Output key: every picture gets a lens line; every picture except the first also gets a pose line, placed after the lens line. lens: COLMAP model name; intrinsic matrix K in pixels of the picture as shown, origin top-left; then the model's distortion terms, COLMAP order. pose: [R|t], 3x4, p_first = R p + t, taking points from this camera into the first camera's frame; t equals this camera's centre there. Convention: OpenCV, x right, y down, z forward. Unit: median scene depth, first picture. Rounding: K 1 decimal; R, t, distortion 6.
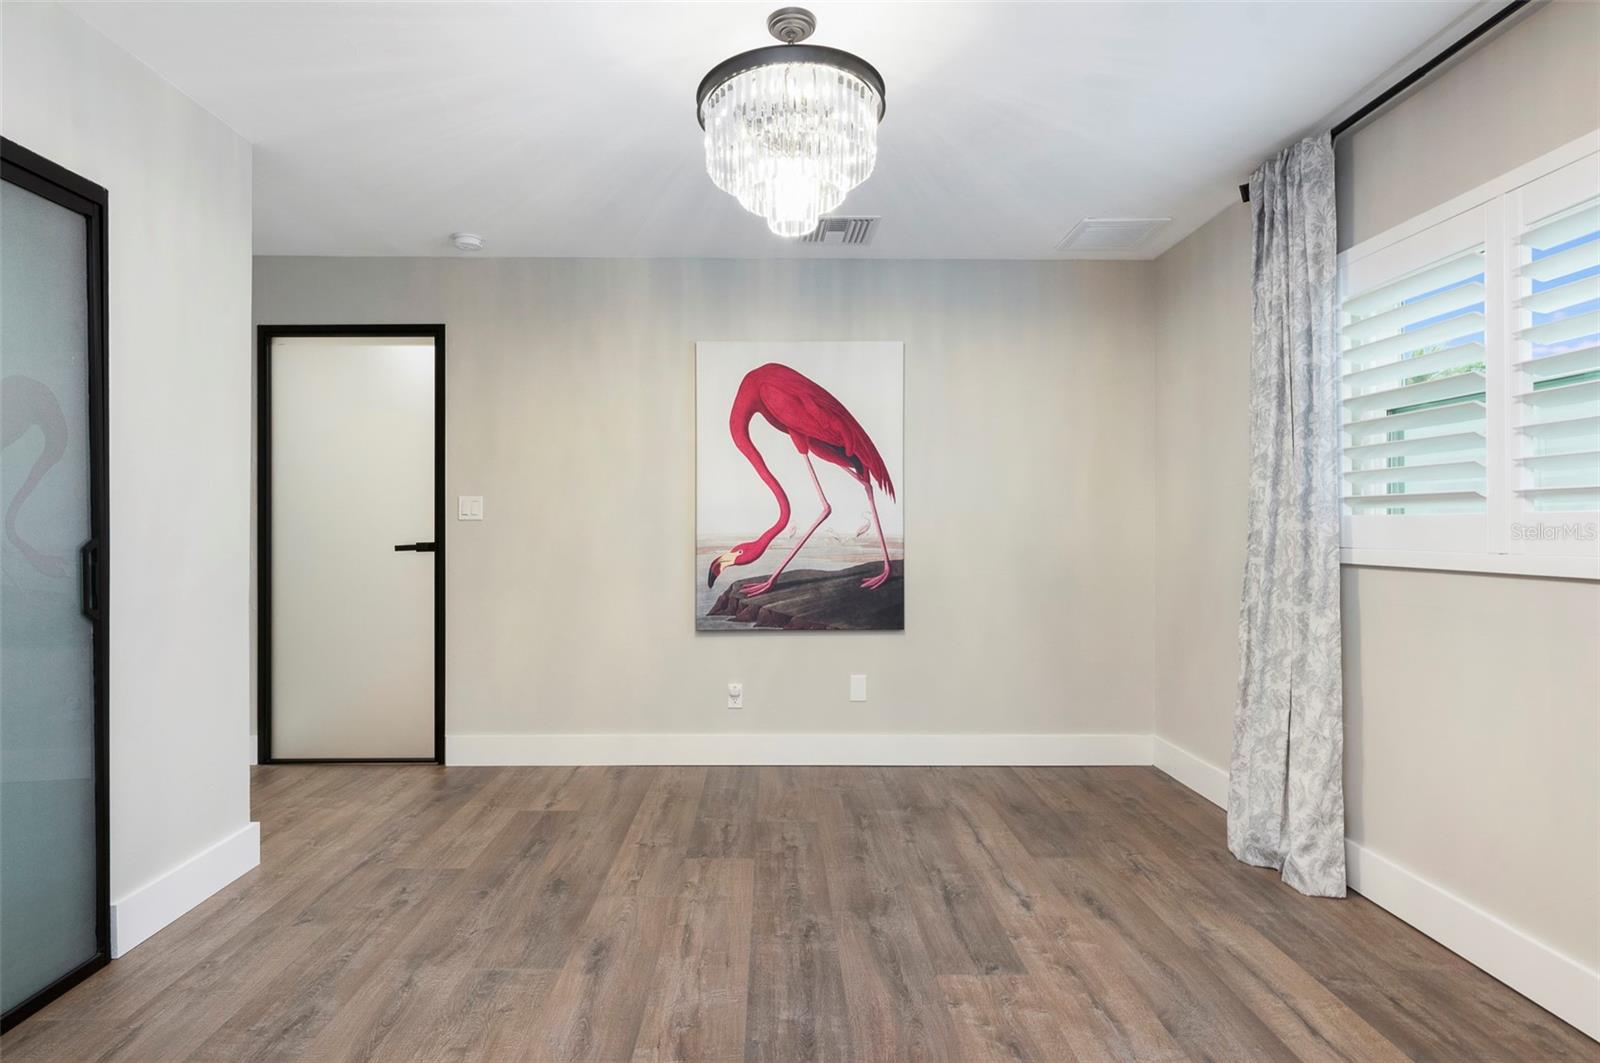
lens RADIAL K [[808.7, 0, 791.4], [0, 808.7, 525.0], [0, 0, 1]] dist [0.003068, 0.000633]
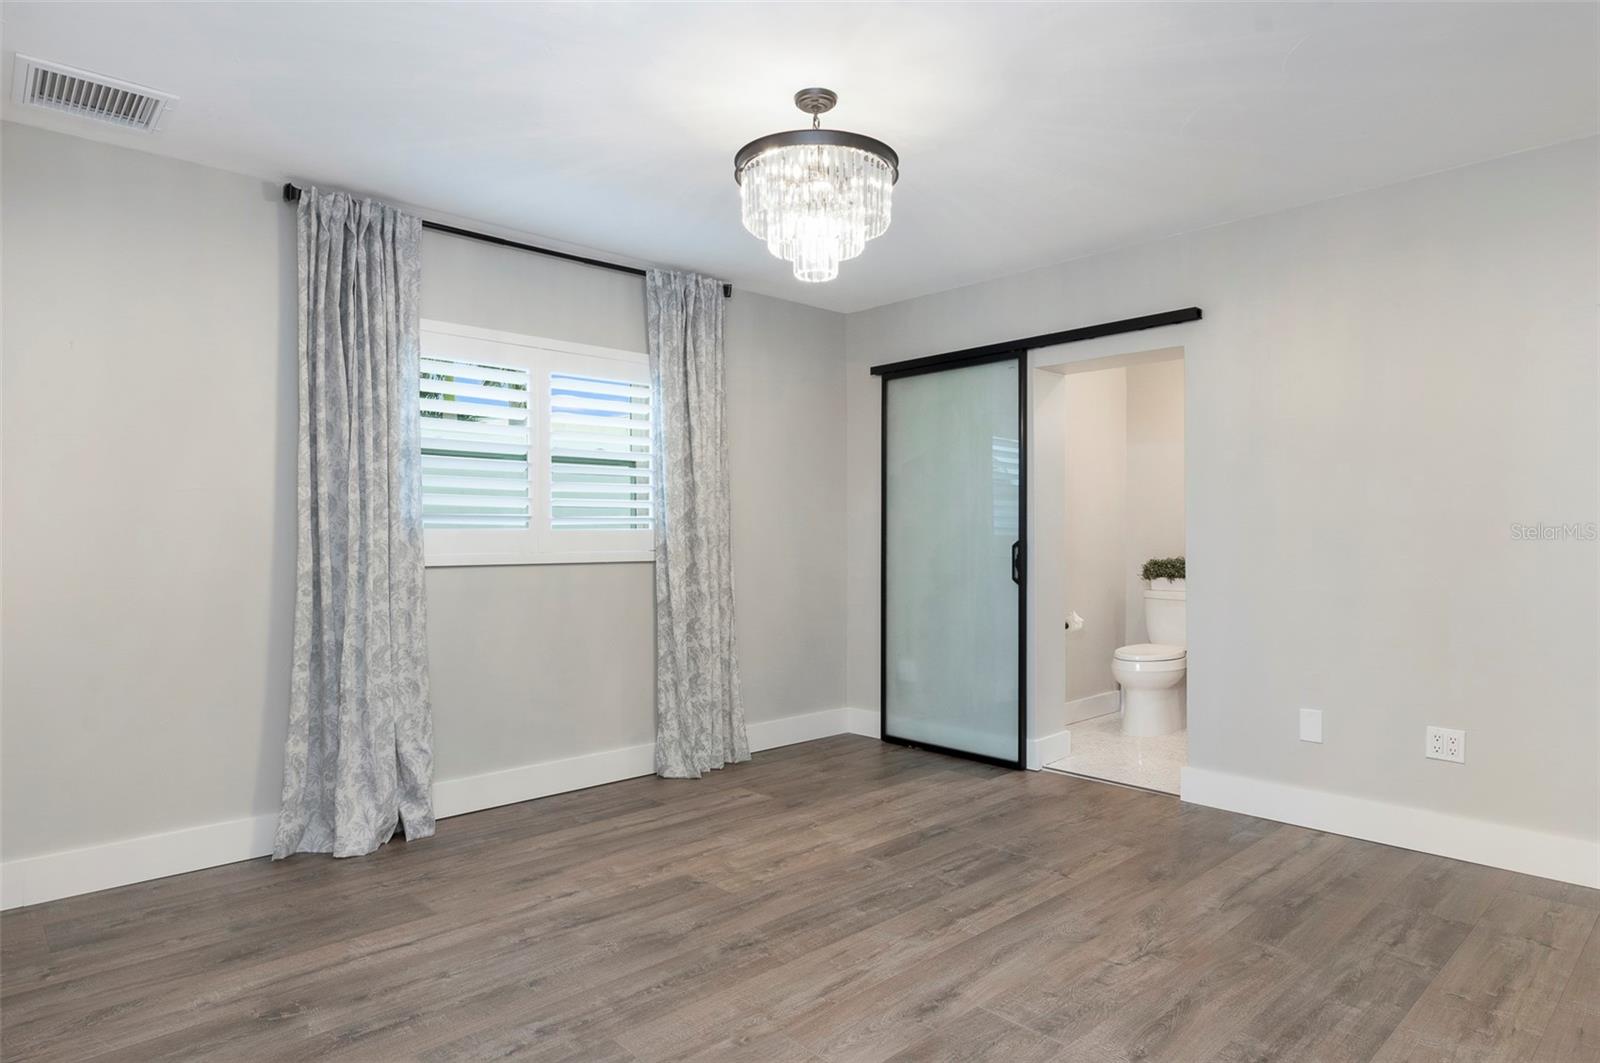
lens RADIAL K [[986.7, 0, 803.2], [0, 986.7, 526.2], [0, 0, 1]] dist [0.005322, 0.001527]
pose [[-0.682728, 0.011170, 0.730587, -0.886819], [-0.000149, 0.999881, -0.015427, 0.024426], [-0.730672, -0.010641, -0.682645, 1.750037]]
